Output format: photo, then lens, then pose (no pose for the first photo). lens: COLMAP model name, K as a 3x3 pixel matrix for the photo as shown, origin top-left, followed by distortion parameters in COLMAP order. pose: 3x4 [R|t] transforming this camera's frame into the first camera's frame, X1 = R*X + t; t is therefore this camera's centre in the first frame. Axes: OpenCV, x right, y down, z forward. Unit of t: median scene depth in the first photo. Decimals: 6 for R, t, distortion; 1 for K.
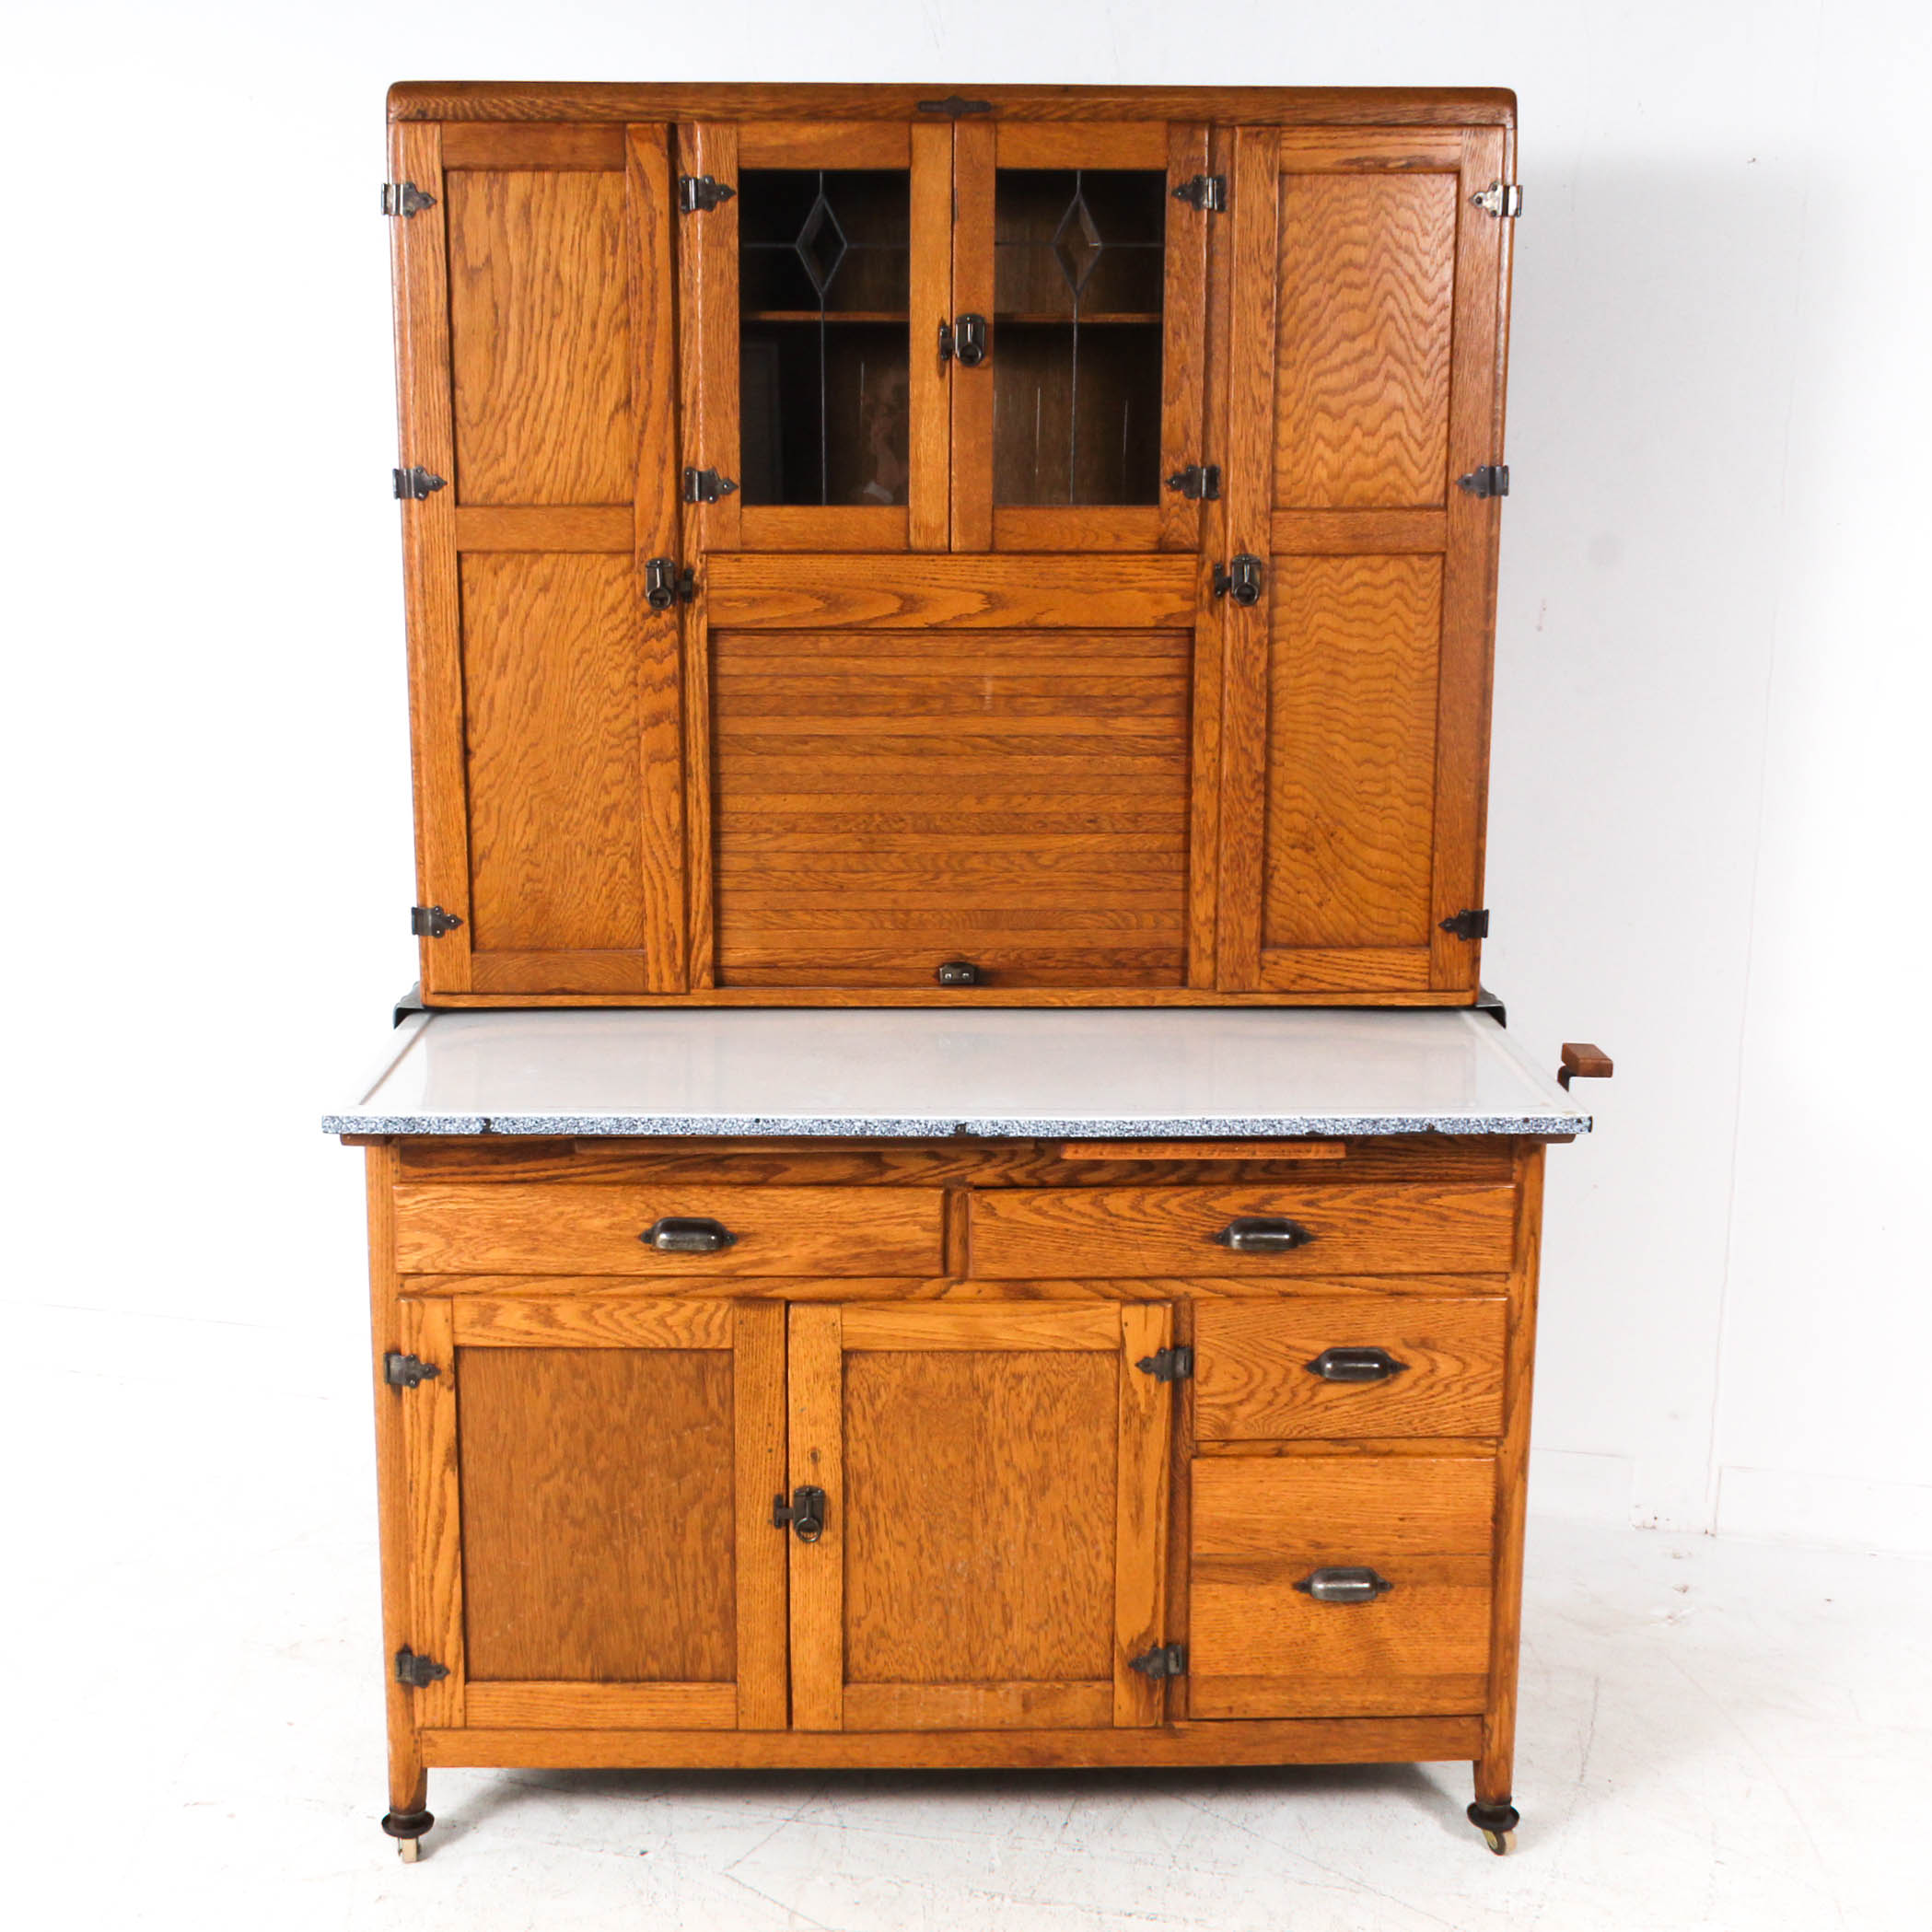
lens RADIAL K [[2579.2, 0, 933.5], [0, 2579.2, 947.4], [0, 0, 1]] dist [-0.002554, 0.000000]
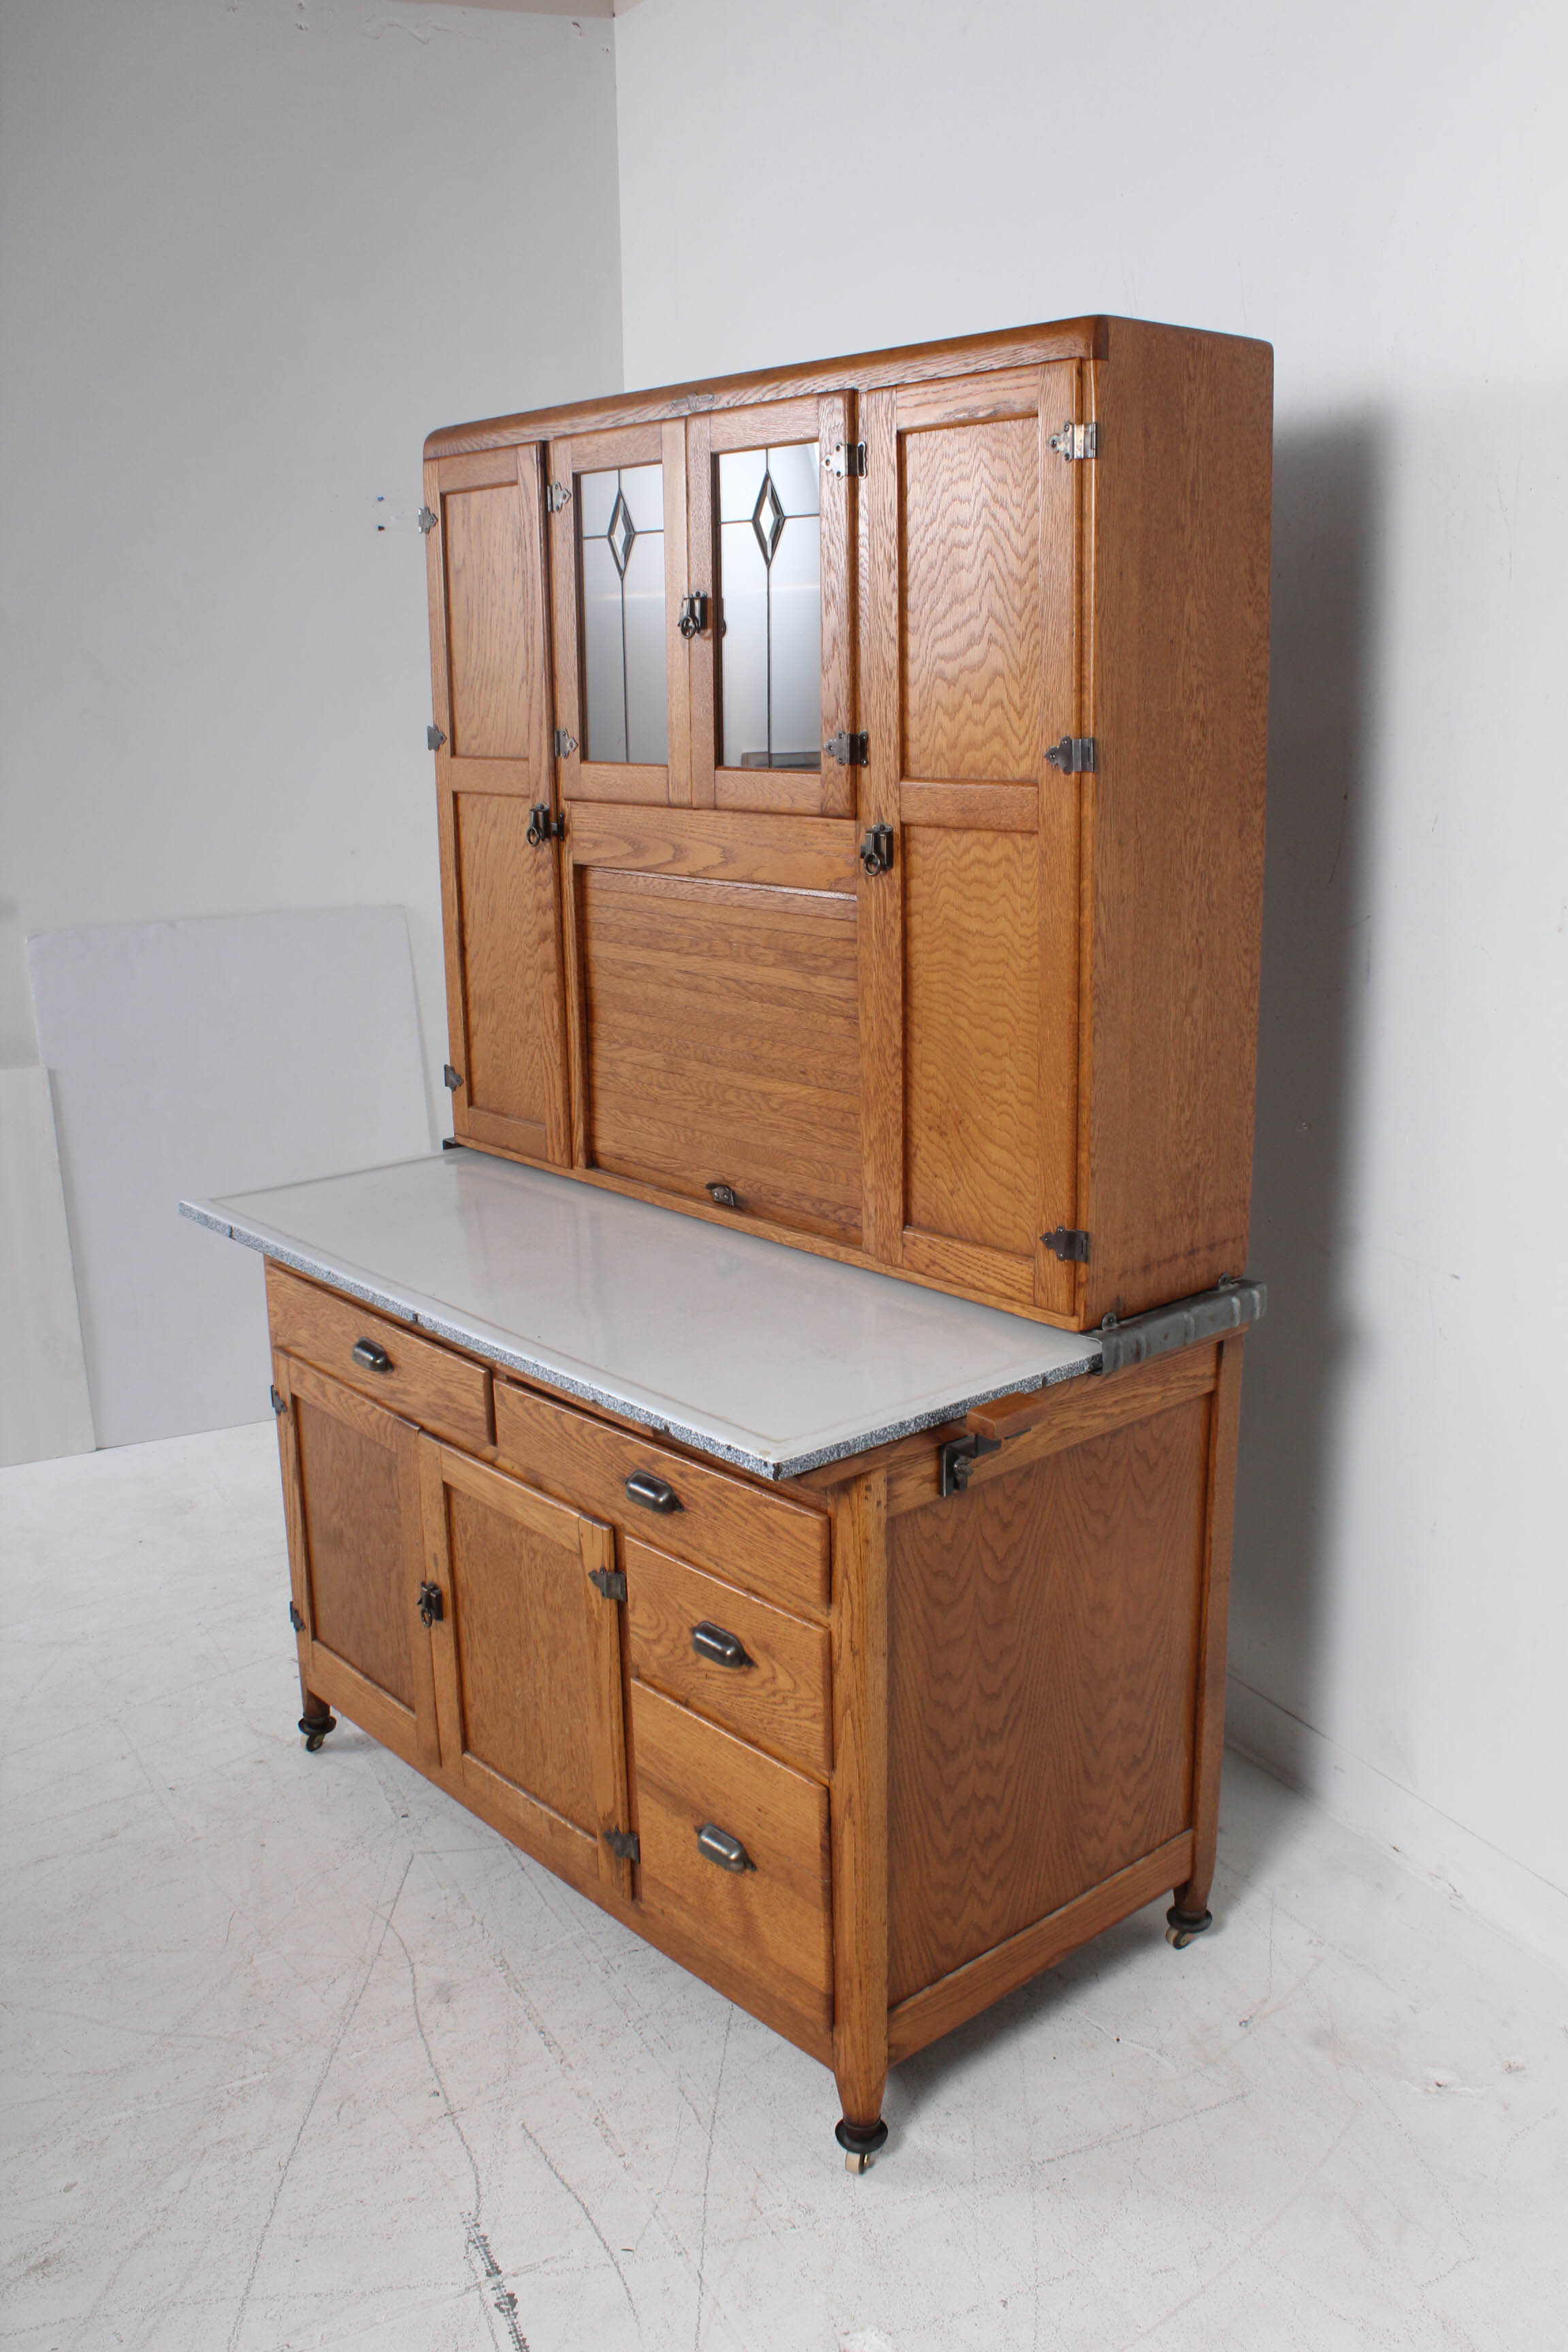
lens RADIAL K [[2047.8, 0, 800.8], [0, 2047.8, 1155.5], [0, 0, 1]] dist [-0.159020, 0.113934]
pose [[0.650019, 0.170062, -0.740644, 0.703713], [-0.132821, 0.985060, 0.109614, -0.110662], [0.748221, 0.027122, 0.662896, 0.475935]]
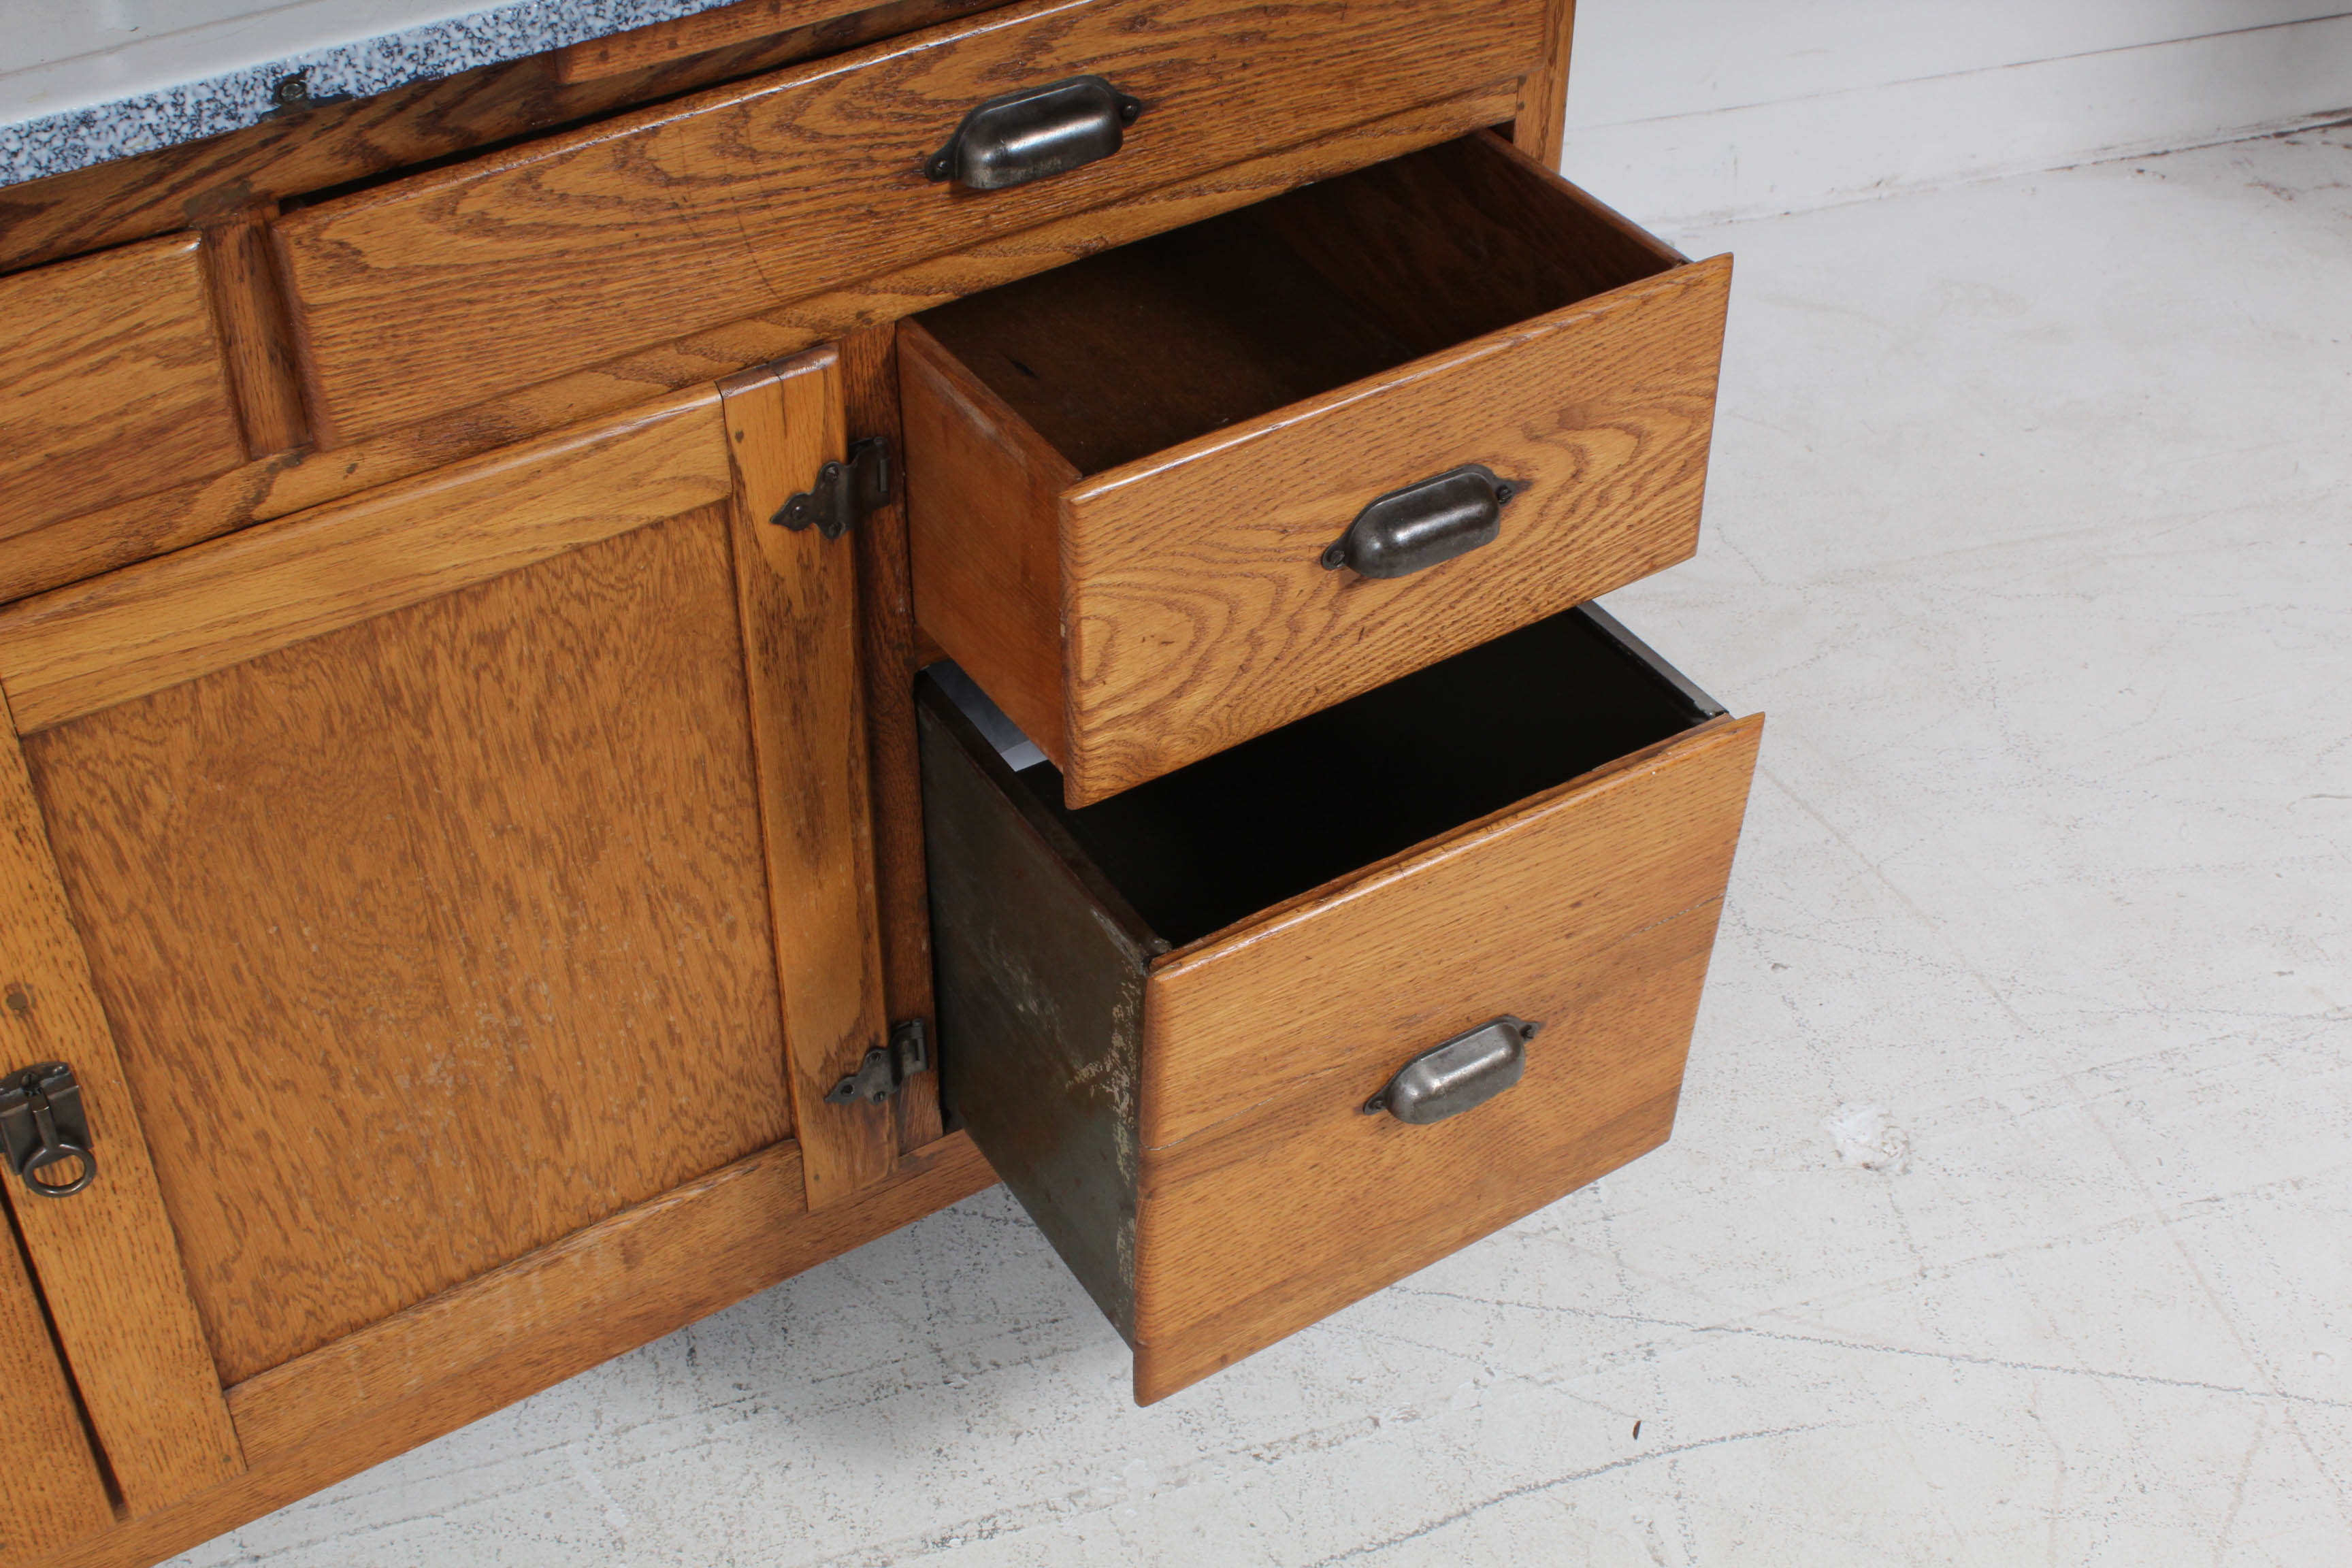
lens RADIAL K [[2999.0, 0, 1233.3], [0, 2999.0, 841.2], [0, 0, 1]] dist [-0.066828, 0.000000]
pose [[0.842792, -0.340939, 0.416488, -0.065857], [0.090367, 0.852443, 0.514952, -0.023732], [-0.530599, -0.396361, 0.749241, 0.575620]]
